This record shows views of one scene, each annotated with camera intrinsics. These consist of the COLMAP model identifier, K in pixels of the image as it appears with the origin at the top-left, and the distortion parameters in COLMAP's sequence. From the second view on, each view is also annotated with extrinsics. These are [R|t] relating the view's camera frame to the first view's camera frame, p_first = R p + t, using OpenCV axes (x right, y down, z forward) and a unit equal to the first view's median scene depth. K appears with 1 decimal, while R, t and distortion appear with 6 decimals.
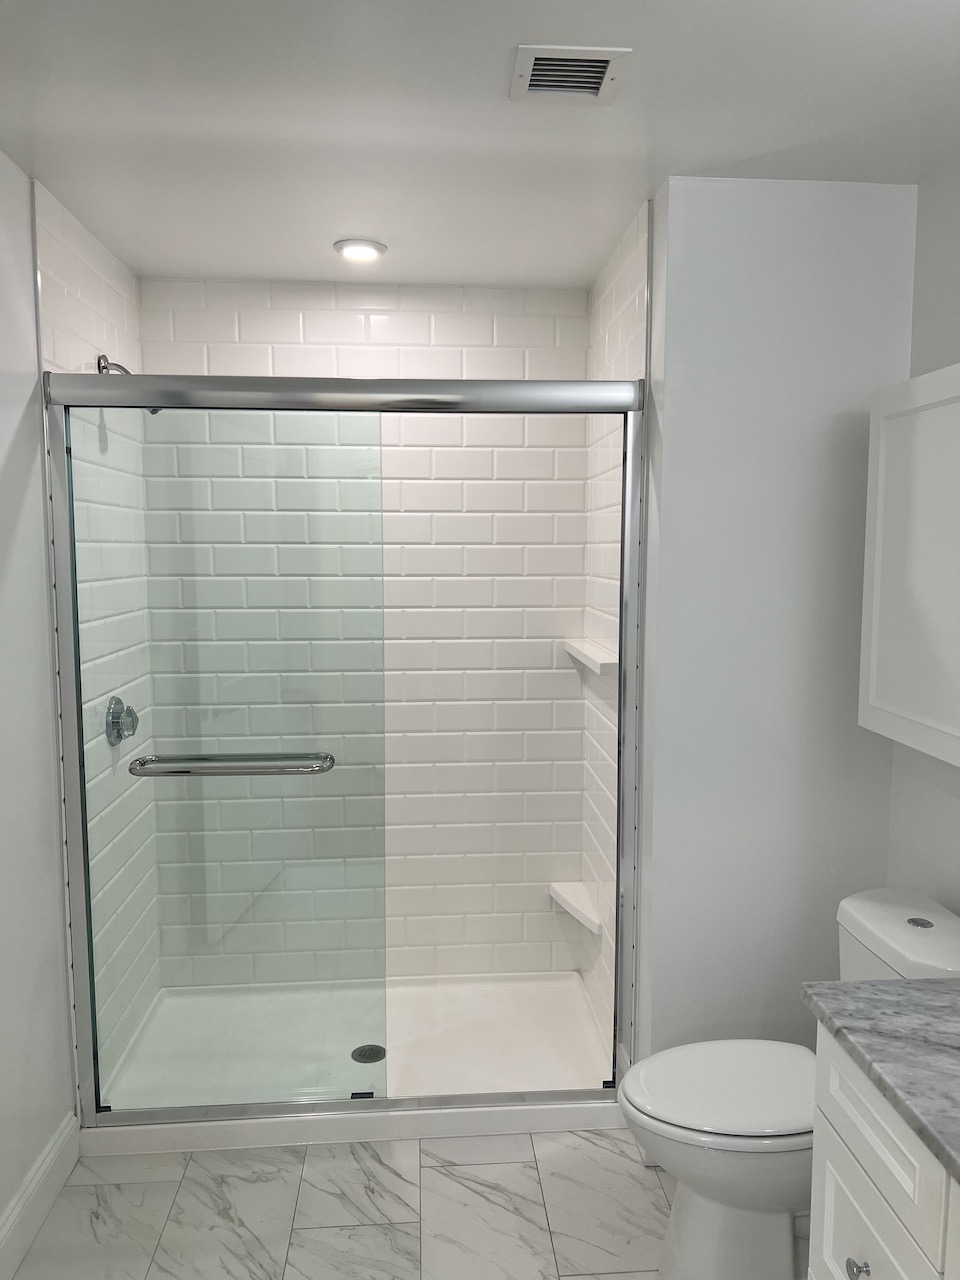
lens RADIAL K [[960.9, 0, 480.0], [0, 960.9, 640.0], [0, 0, 1]] dist [0.075197, -0.091592]
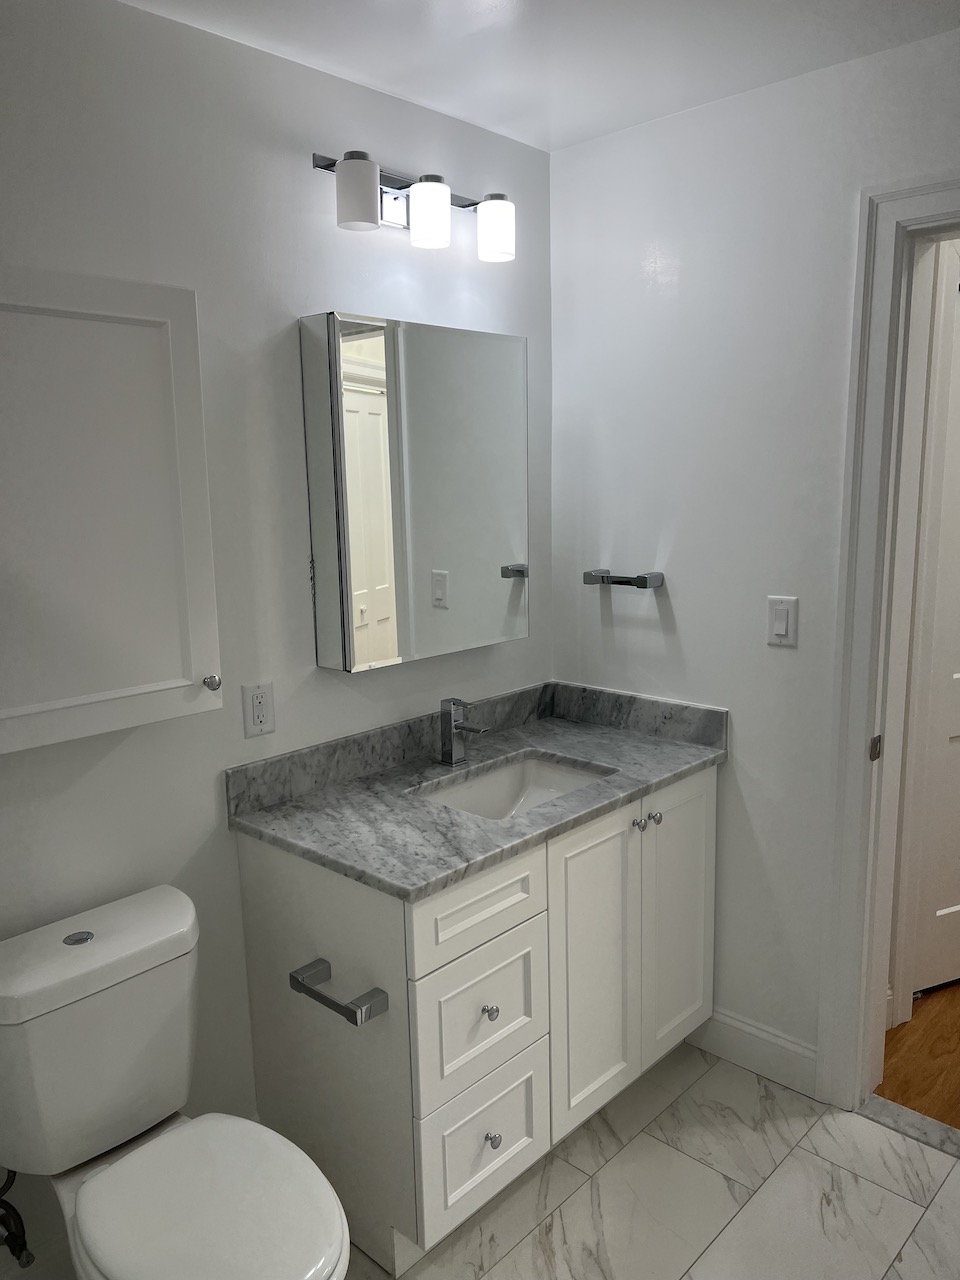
lens RADIAL K [[960.9, 0, 480.0], [0, 960.9, 640.0], [0, 0, 1]] dist [0.075197, -0.091592]
pose [[-0.684710, -0.116806, 0.719395, -0.305949], [0.083205, 0.968092, 0.236380, -0.109646], [-0.724051, 0.221709, -0.653143, 1.034767]]
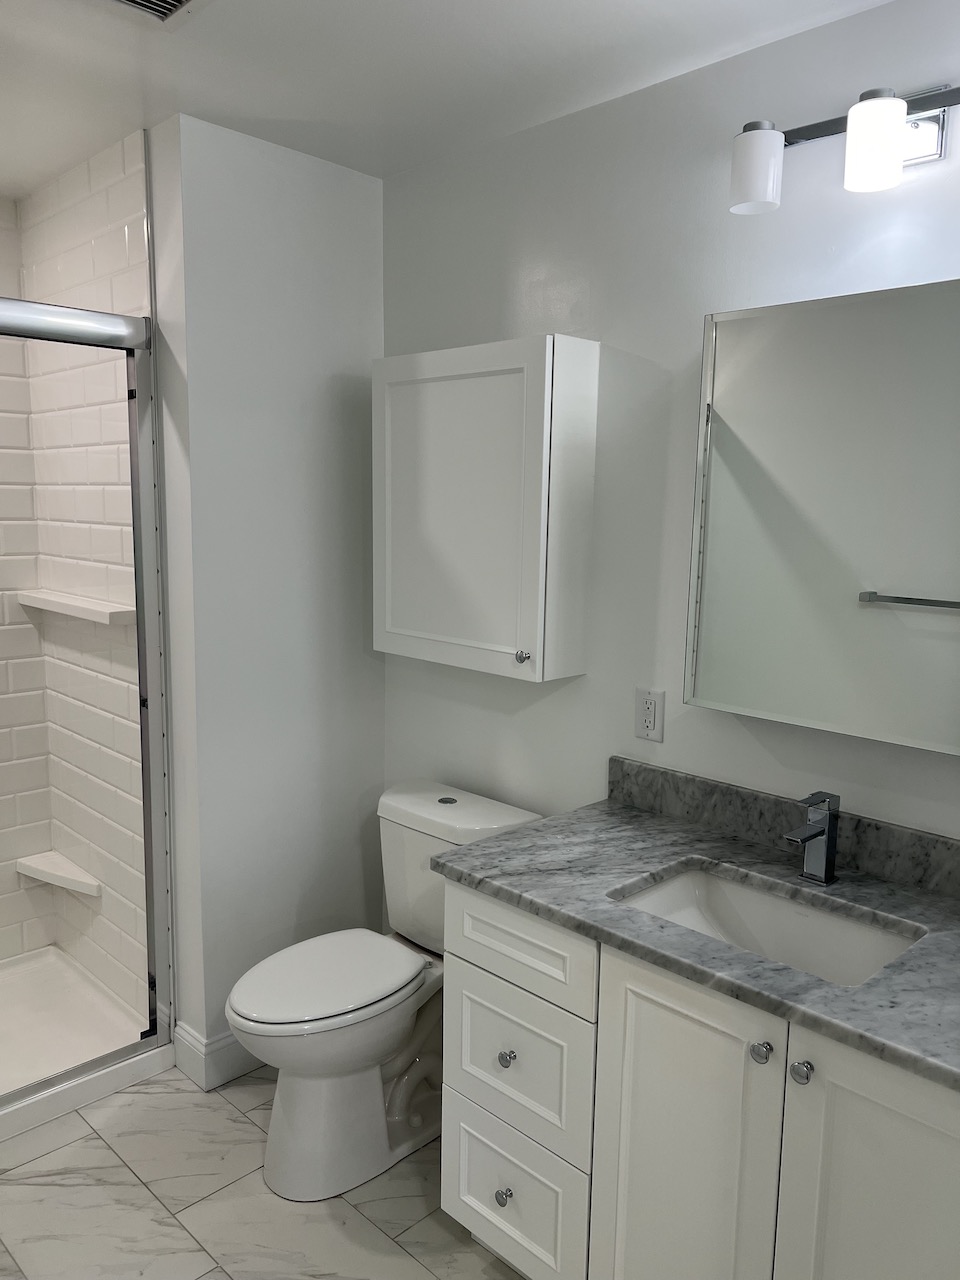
lens RADIAL K [[960.9, 0, 480.0], [0, 960.9, 640.0], [0, 0, 1]] dist [0.075197, -0.091592]
pose [[0.760163, -0.082089, 0.644526, -0.245365], [0.046866, 0.996330, 0.071621, -0.000399], [-0.648040, -0.024238, 0.761221, 0.033007]]
